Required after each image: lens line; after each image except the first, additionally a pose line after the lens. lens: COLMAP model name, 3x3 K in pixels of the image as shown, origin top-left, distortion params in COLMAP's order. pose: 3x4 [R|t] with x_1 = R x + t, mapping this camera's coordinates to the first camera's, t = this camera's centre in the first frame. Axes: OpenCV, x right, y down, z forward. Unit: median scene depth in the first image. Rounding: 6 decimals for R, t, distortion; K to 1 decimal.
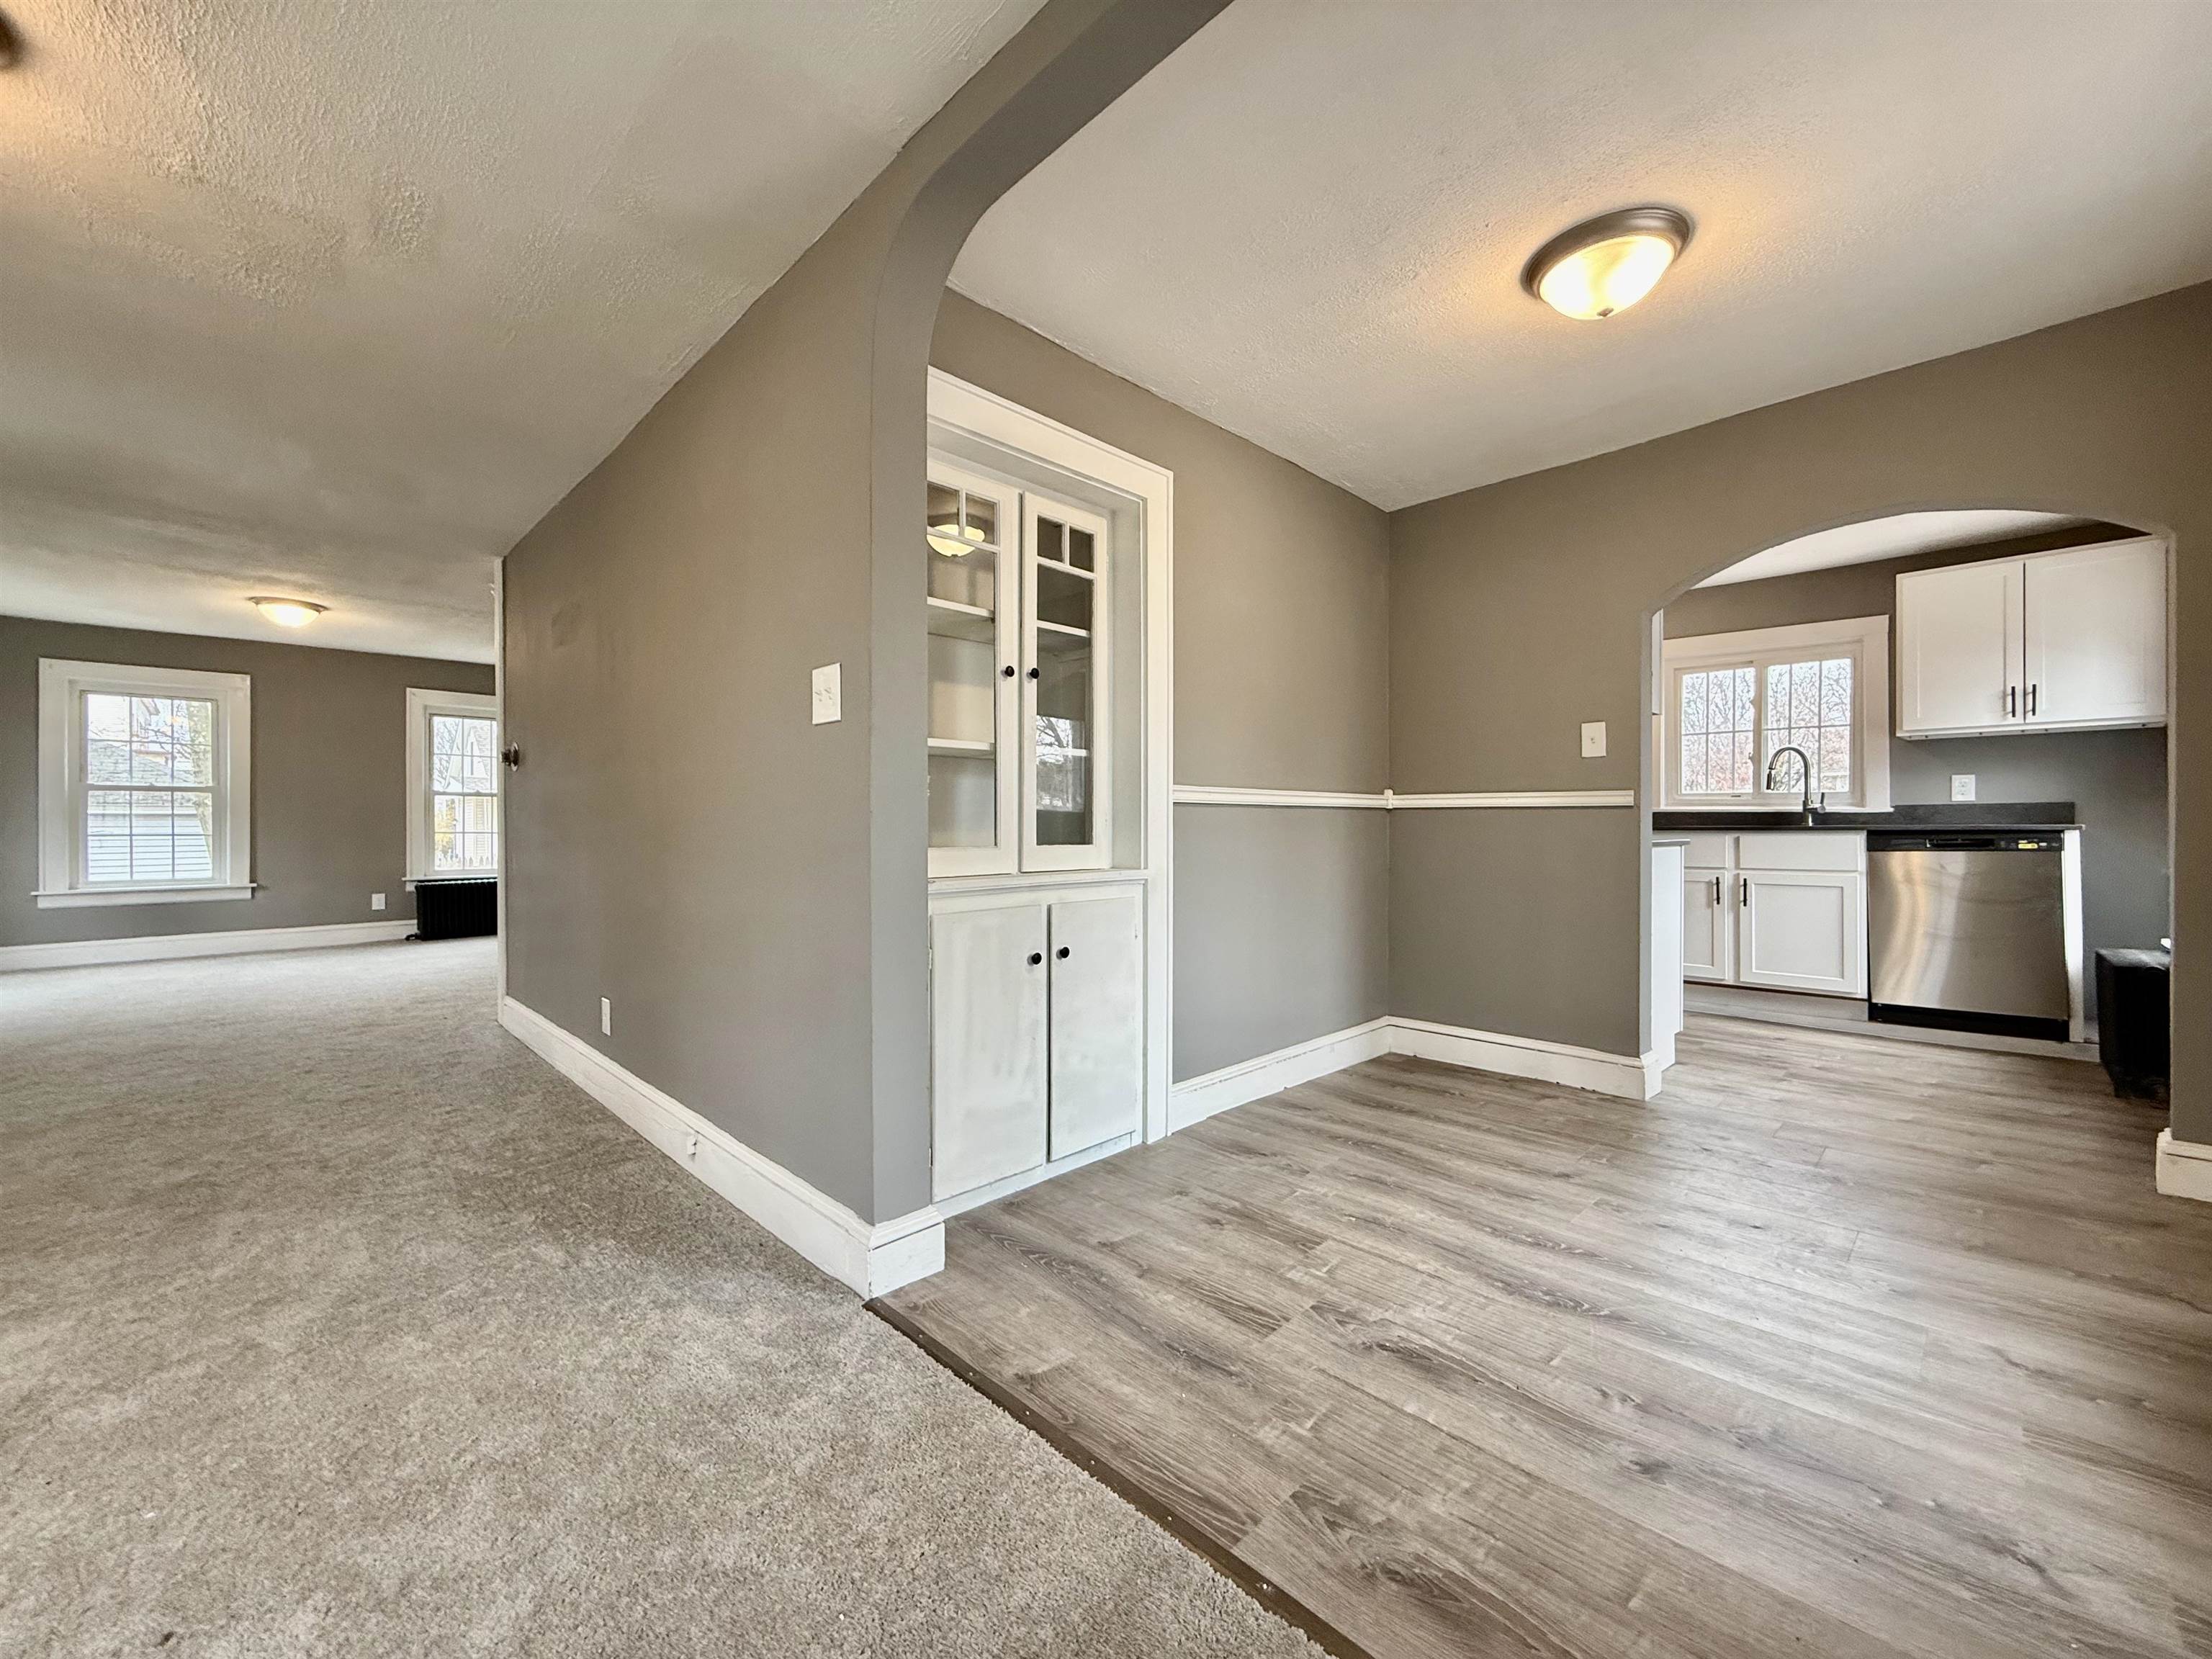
lens RADIAL K [[879.6, 0, 1103.0], [0, 879.6, 825.9], [0, 0, 1]] dist [0.000686, 0.000032]
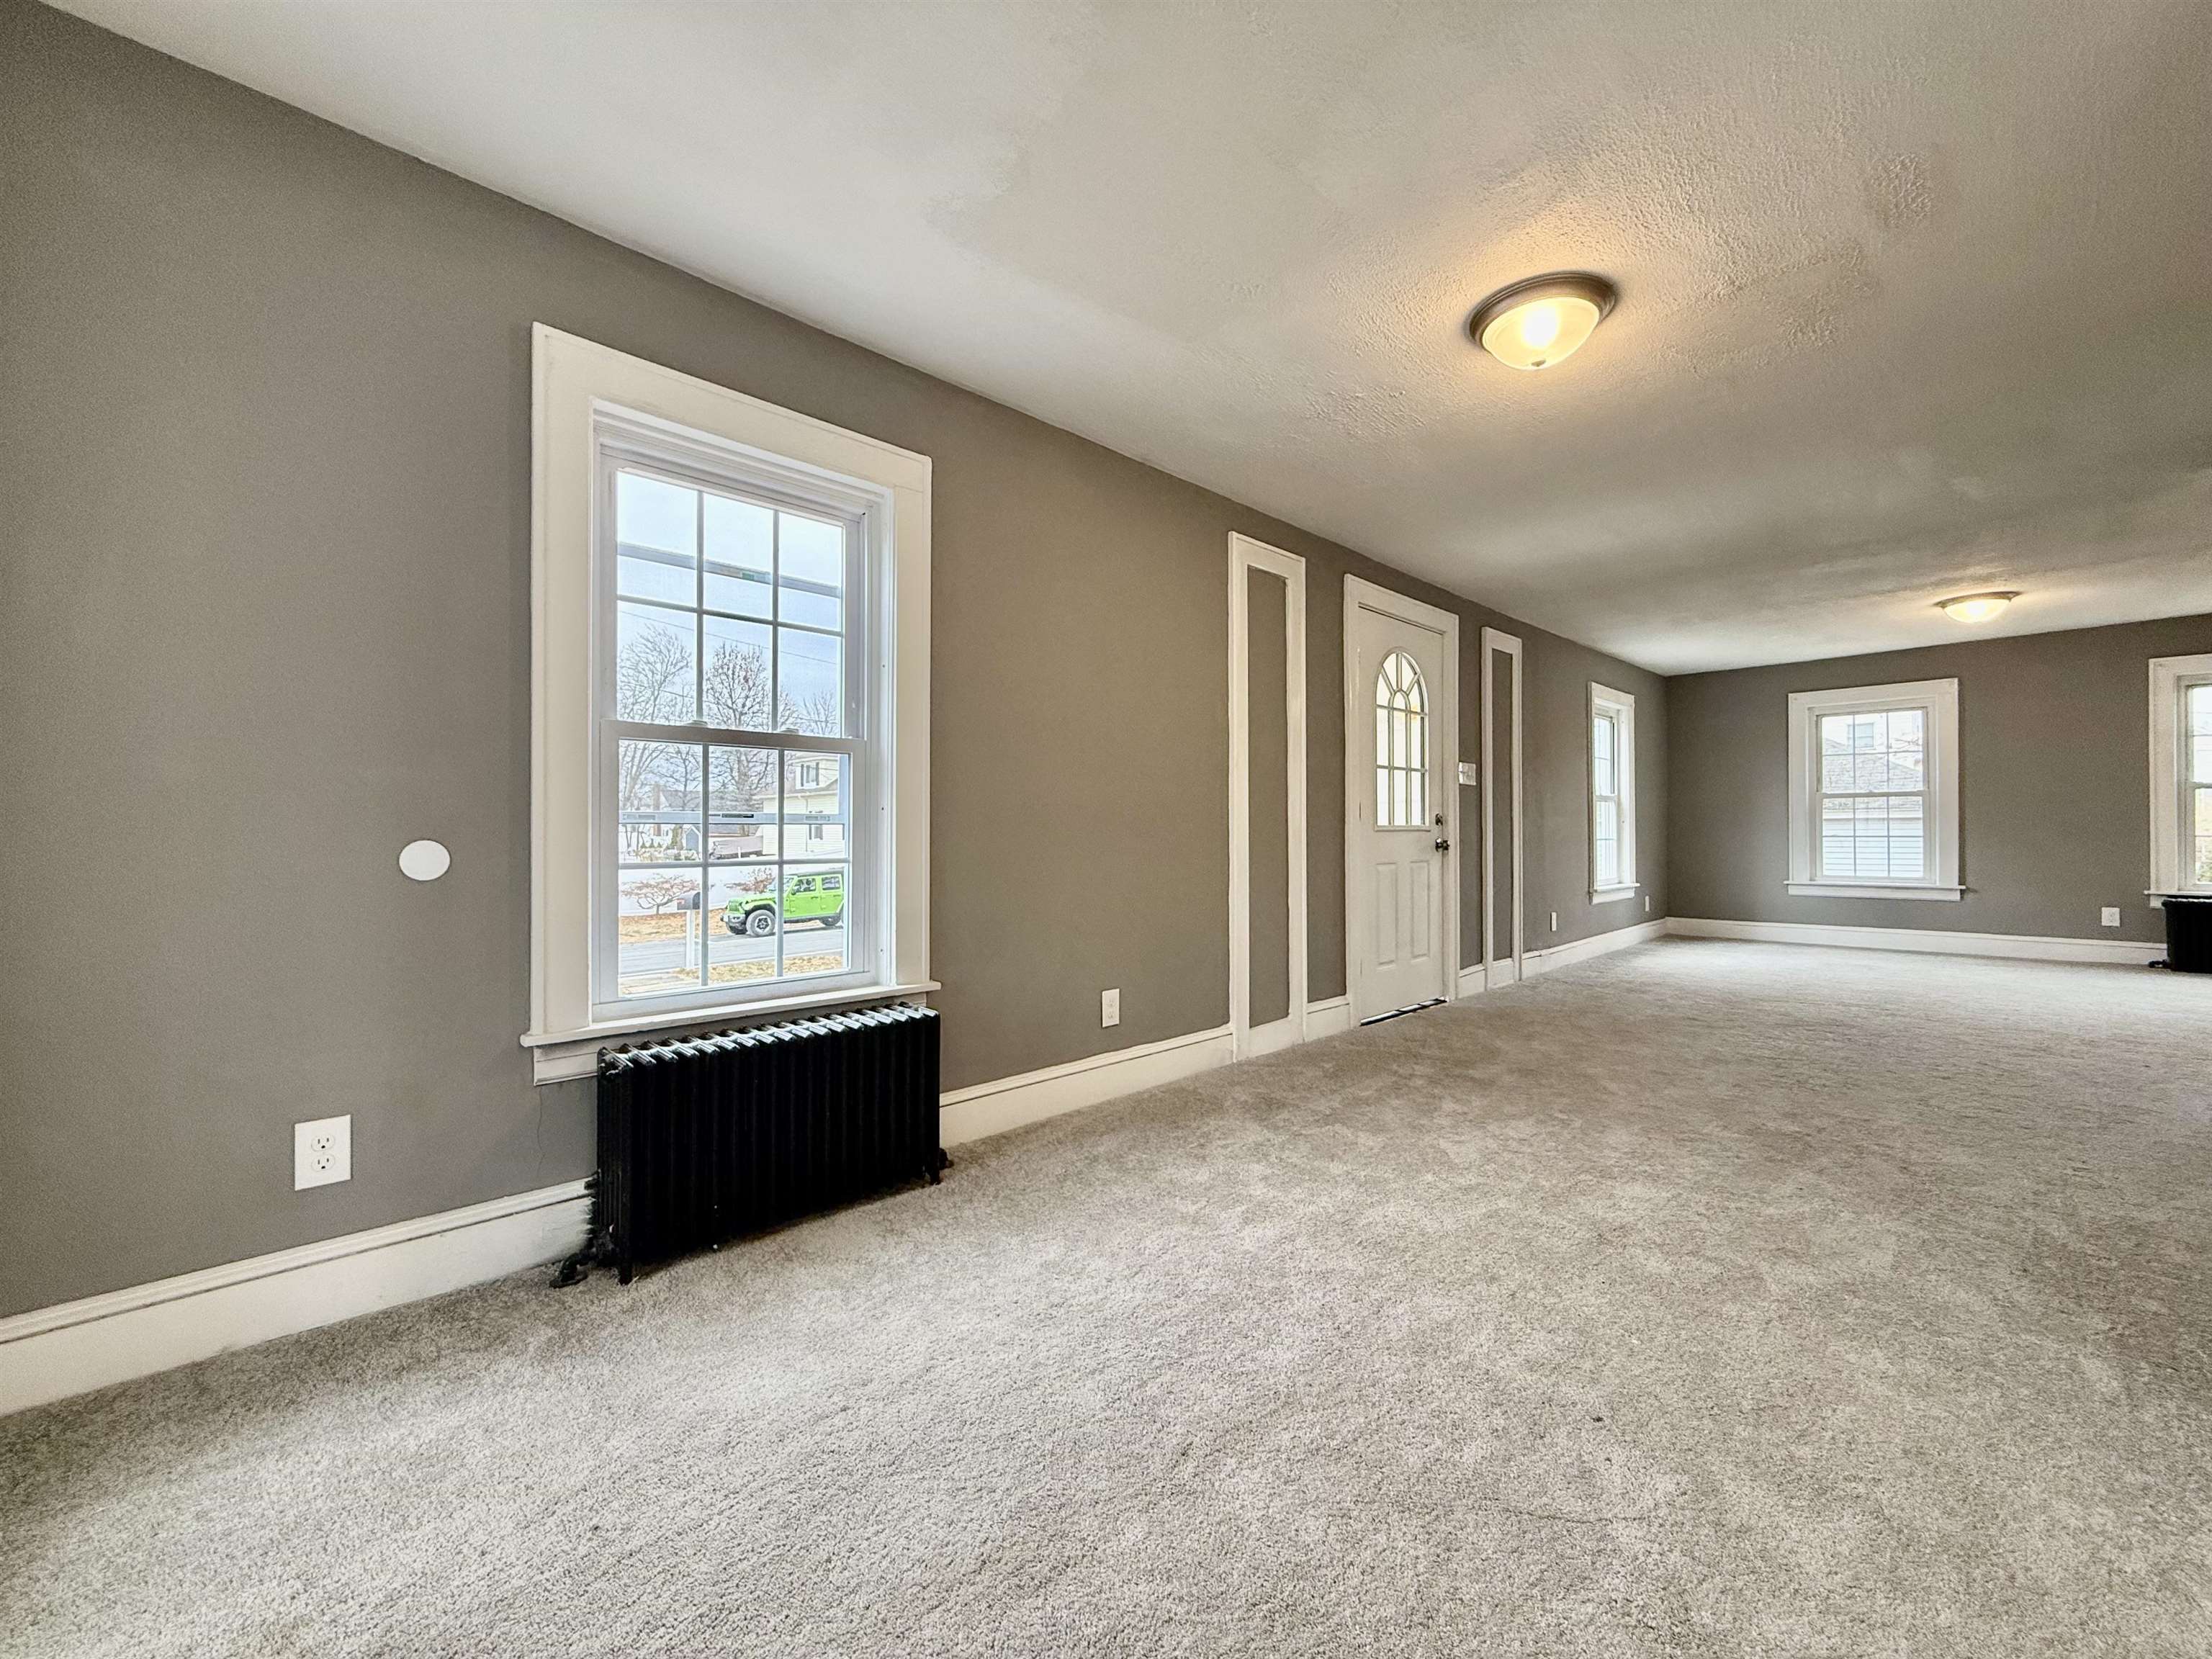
lens RADIAL K [[879.6, 0, 1097.9], [0, 879.6, 827.2], [0, 0, 1]] dist [0.000686, 0.000032]
pose [[-0.022020, -0.003816, -0.999750, 0.160944], [0.001953, 0.999991, -0.003860, 0.003256], [0.999756, -0.002037, -0.022012, 0.126978]]
